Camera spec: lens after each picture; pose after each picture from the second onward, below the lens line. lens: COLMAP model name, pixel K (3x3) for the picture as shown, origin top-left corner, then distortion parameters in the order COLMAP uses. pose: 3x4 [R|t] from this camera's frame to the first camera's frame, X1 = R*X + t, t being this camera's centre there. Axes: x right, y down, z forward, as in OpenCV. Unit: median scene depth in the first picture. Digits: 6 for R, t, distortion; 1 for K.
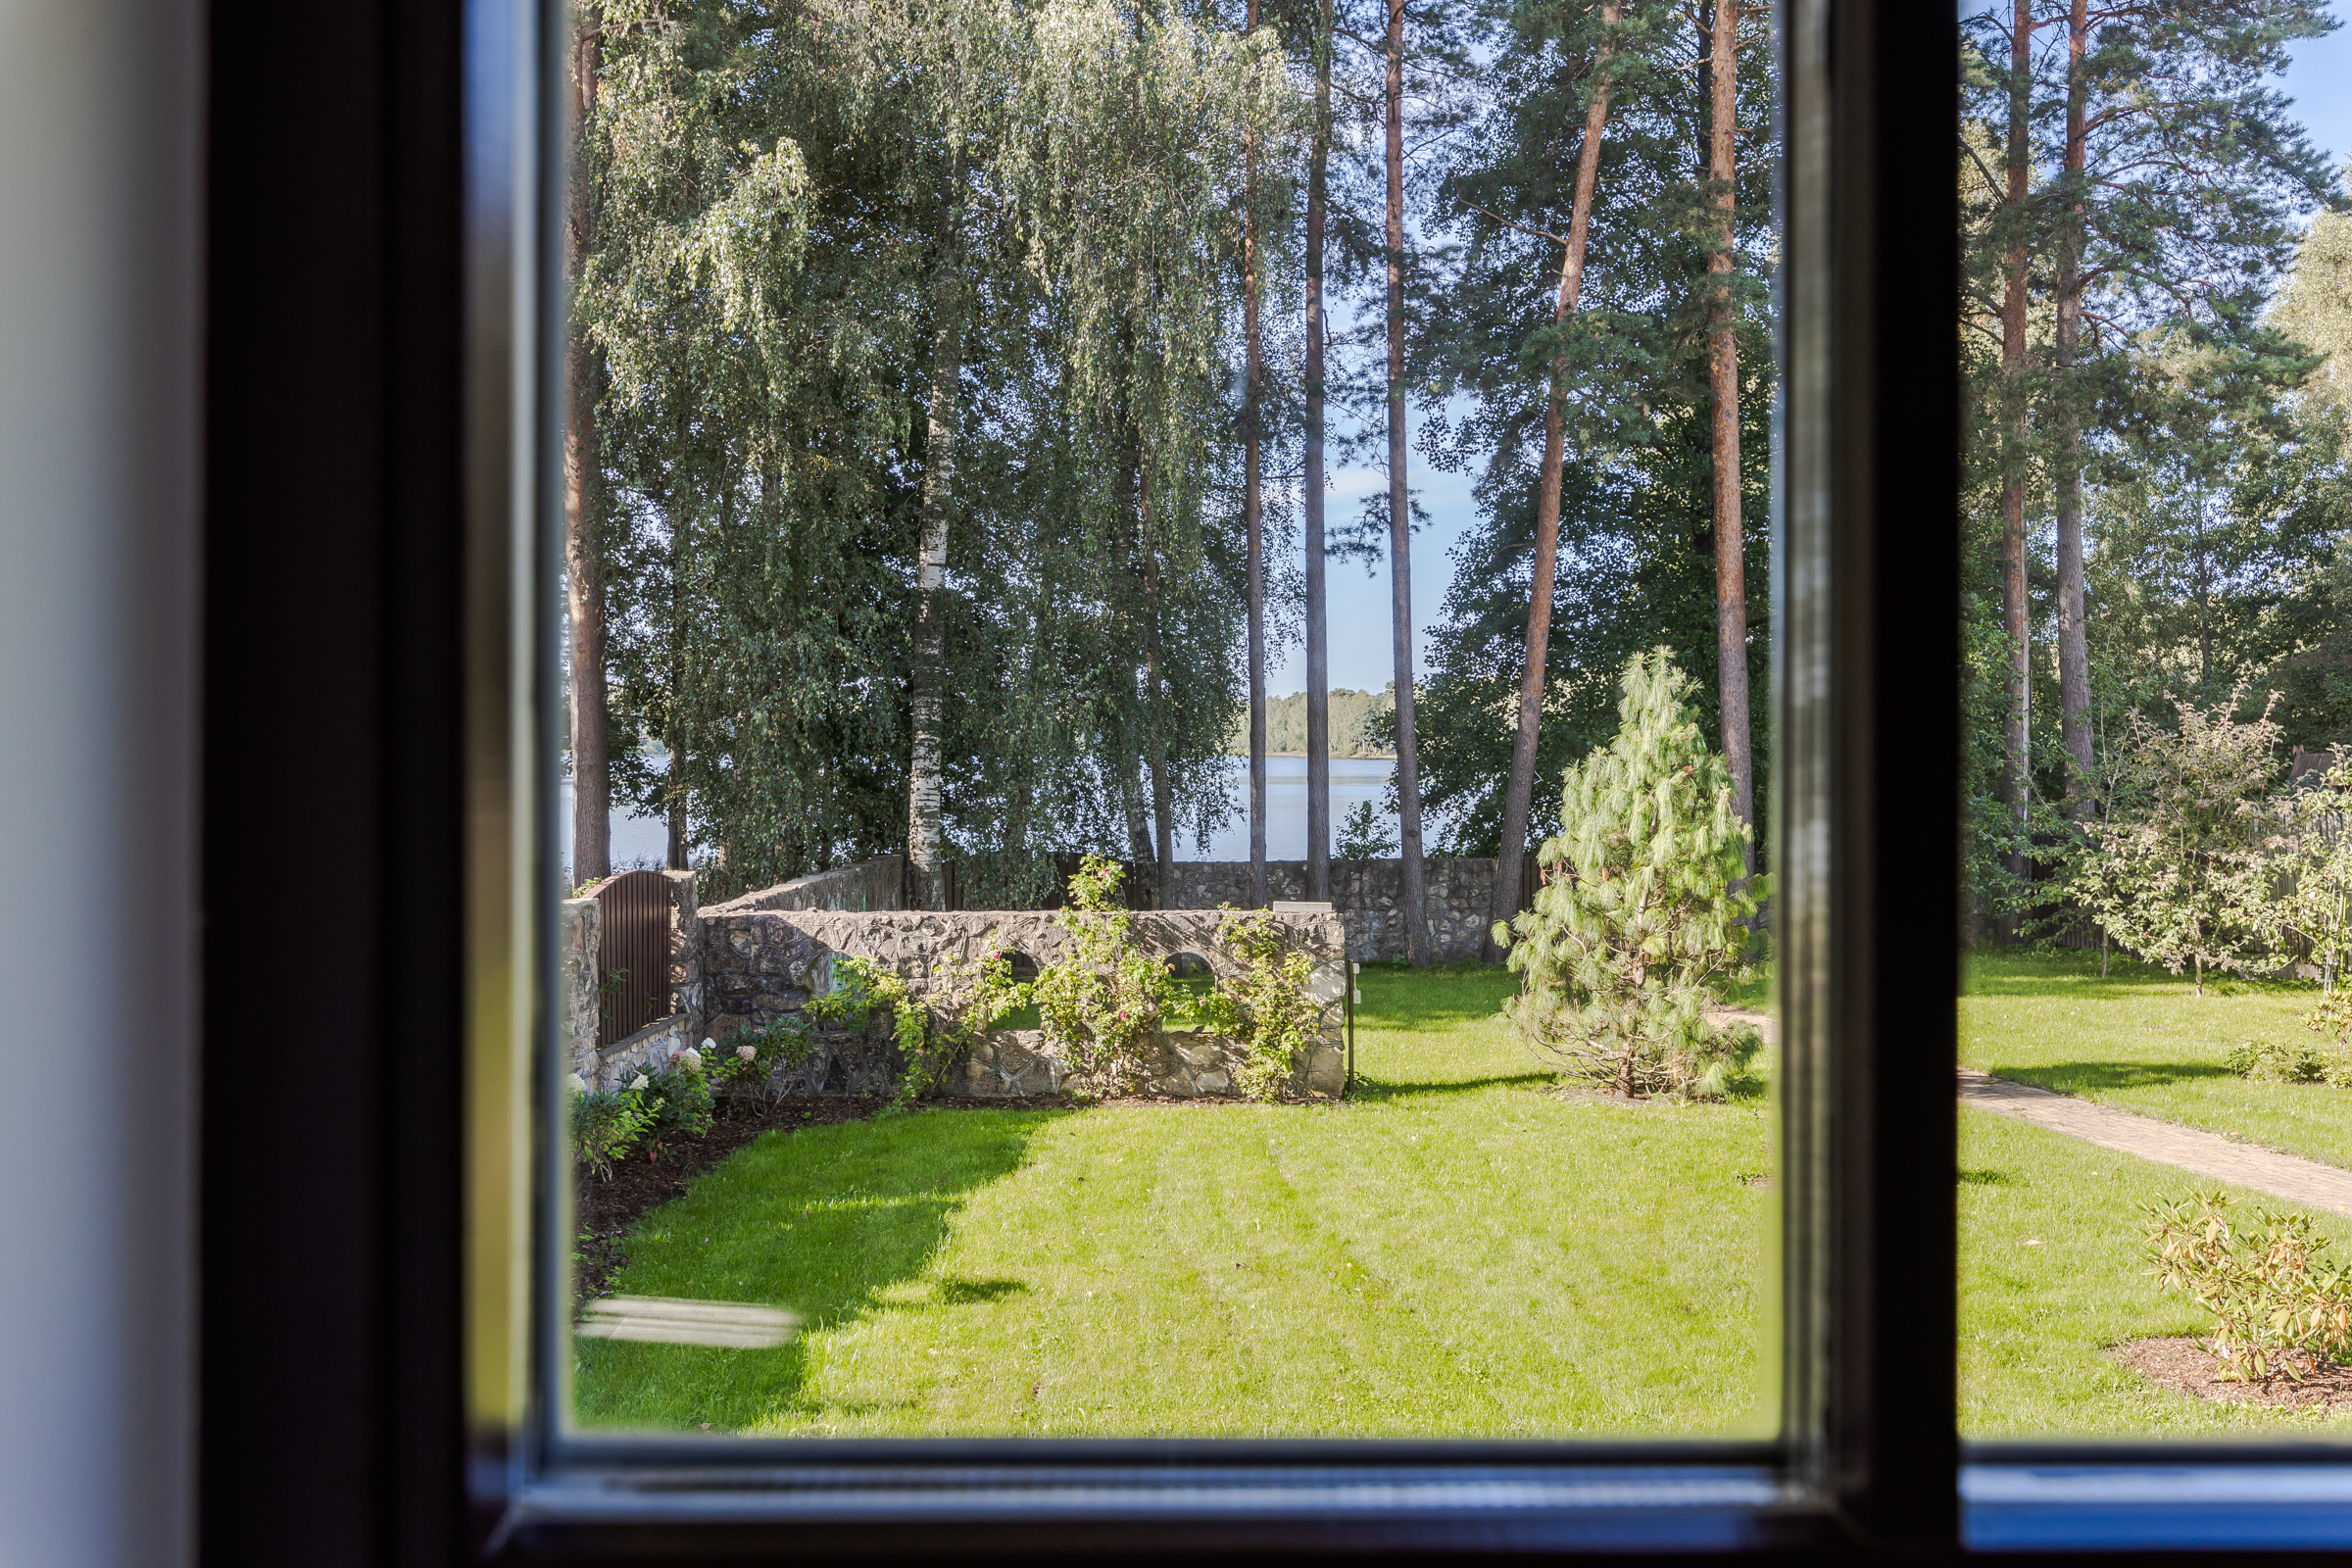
lens RADIAL K [[2030.9, 0, 1176.0], [0, 2030.9, 758.7], [0, 0, 1]] dist [0.001320, 0.003260]
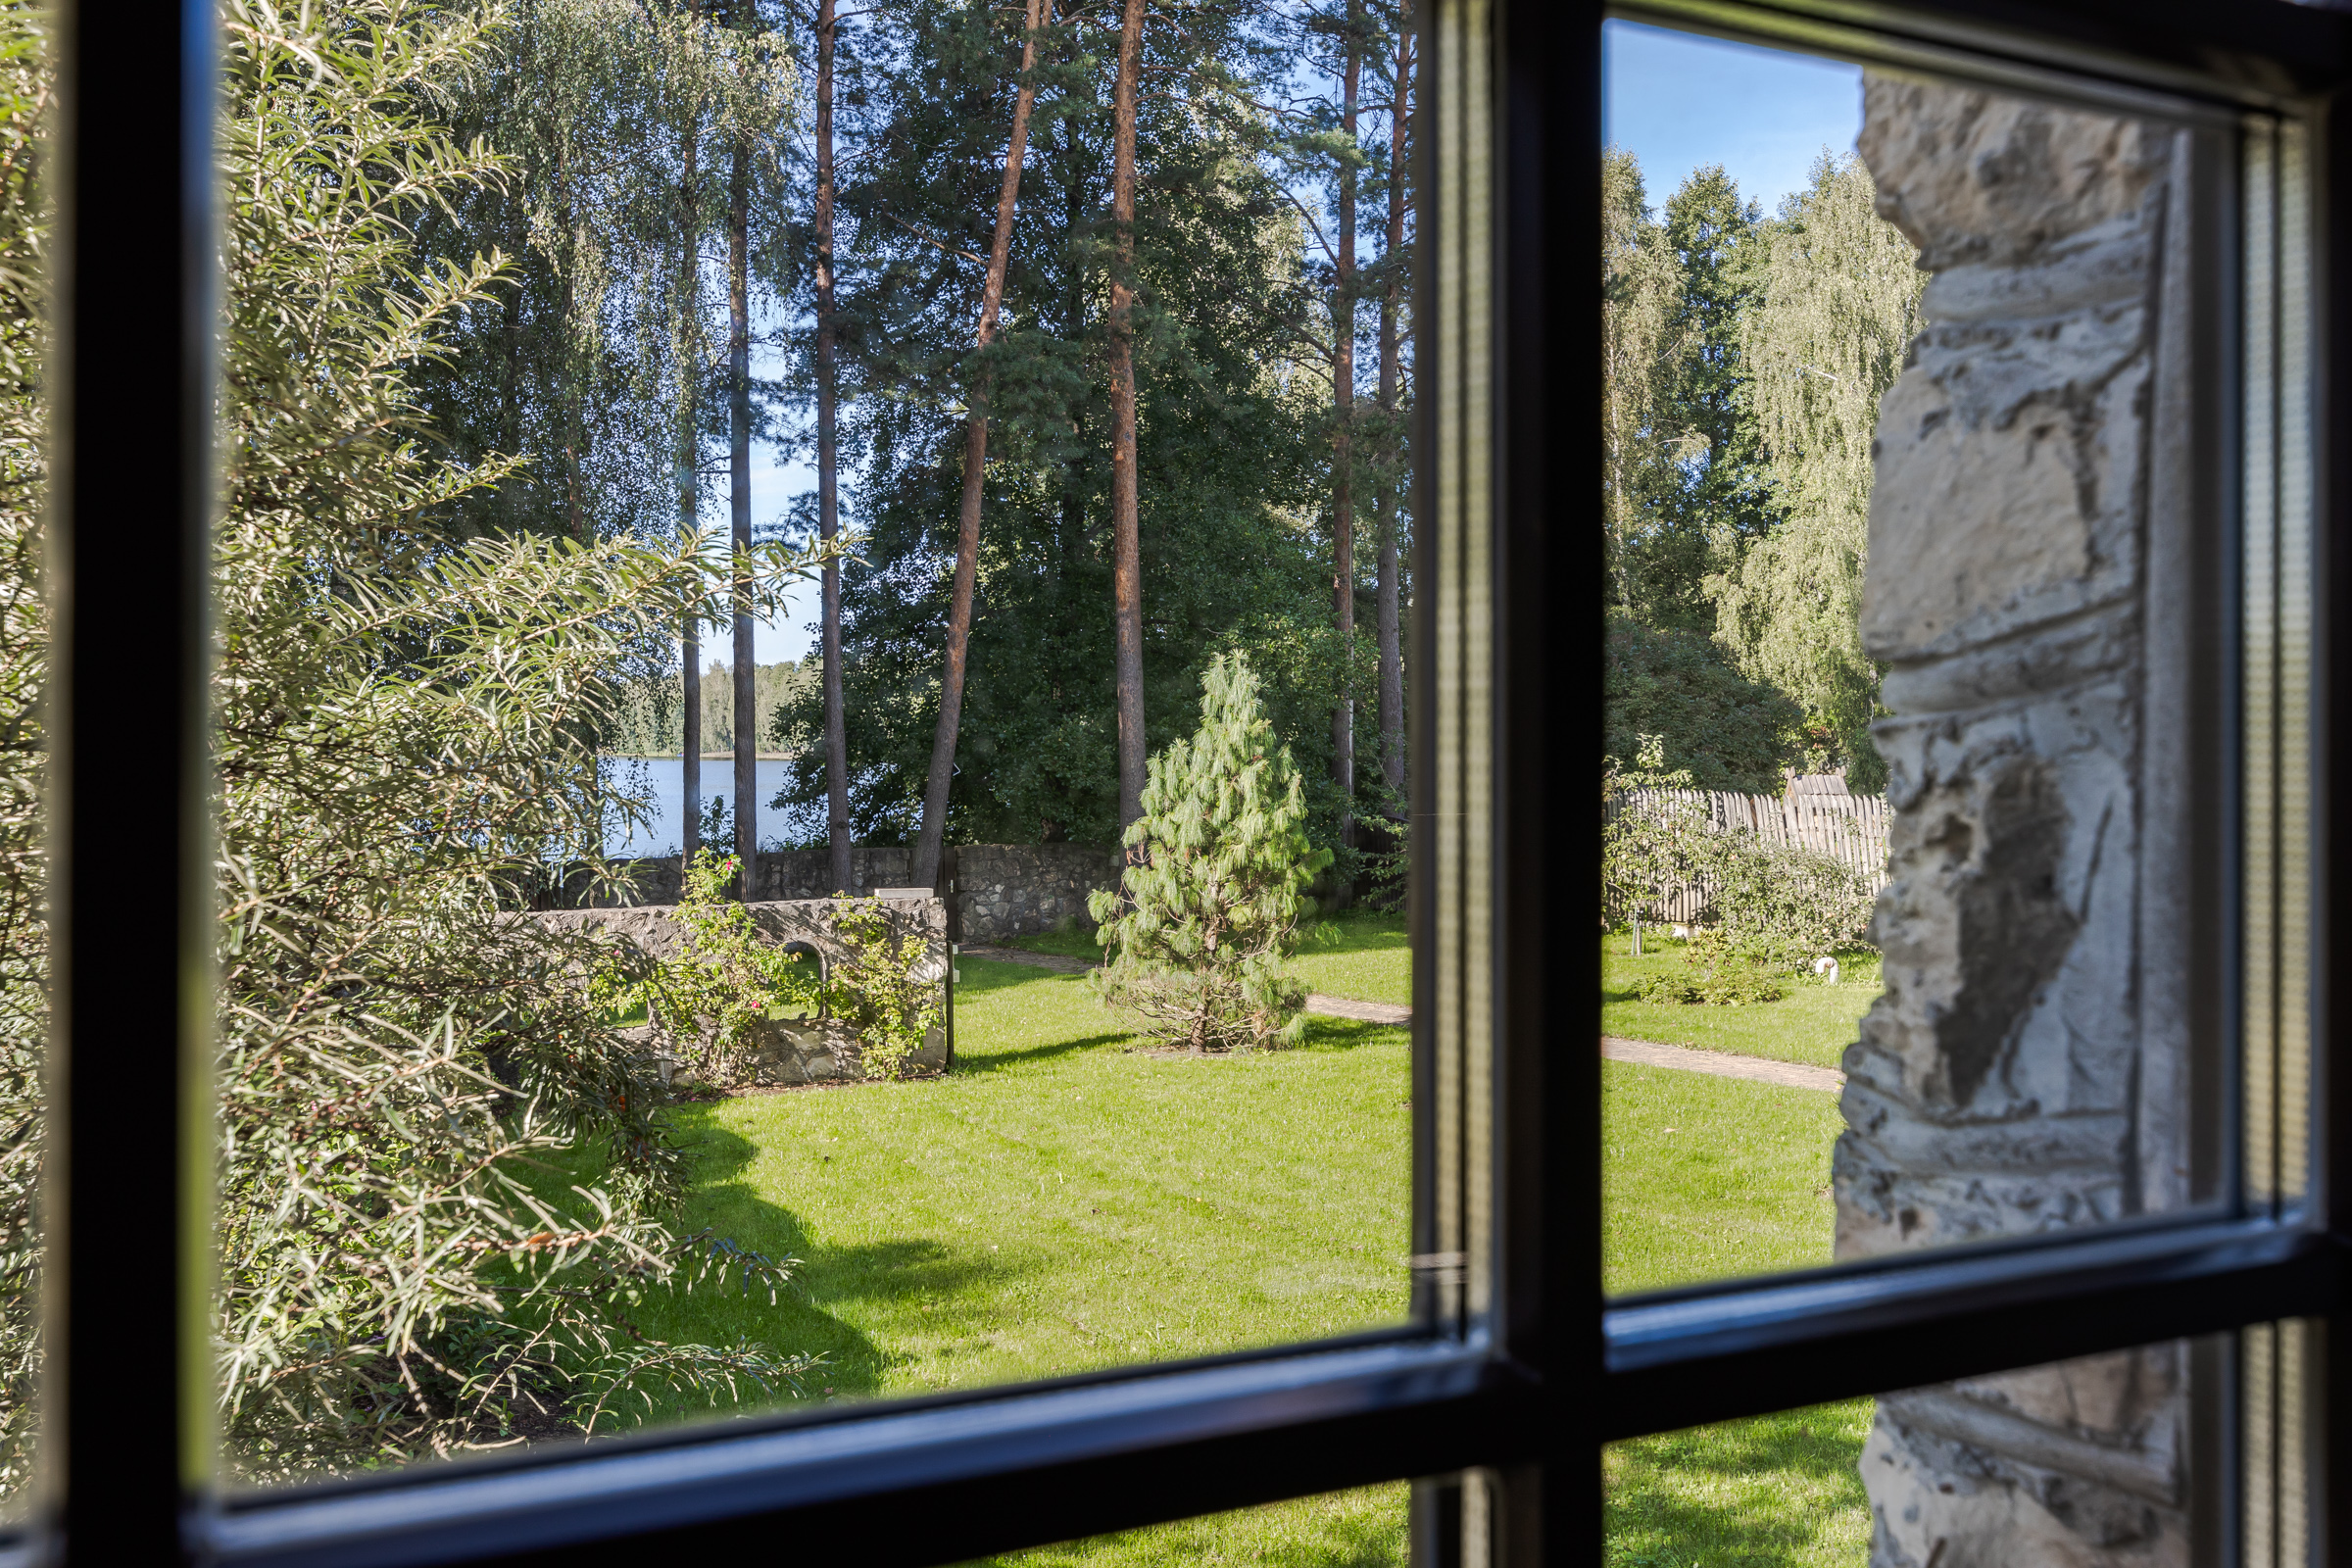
lens RADIAL K [[2031.9, 0, 1176.0], [0, 2031.9, 784.0], [0, 0, 1]] dist [-0.002642, -0.002446]
pose [[0.910030, -0.013589, 0.414319, -0.247683], [0.007511, 0.999839, 0.016296, 0.000671], [-0.414473, -0.011718, 0.909986, -0.012478]]
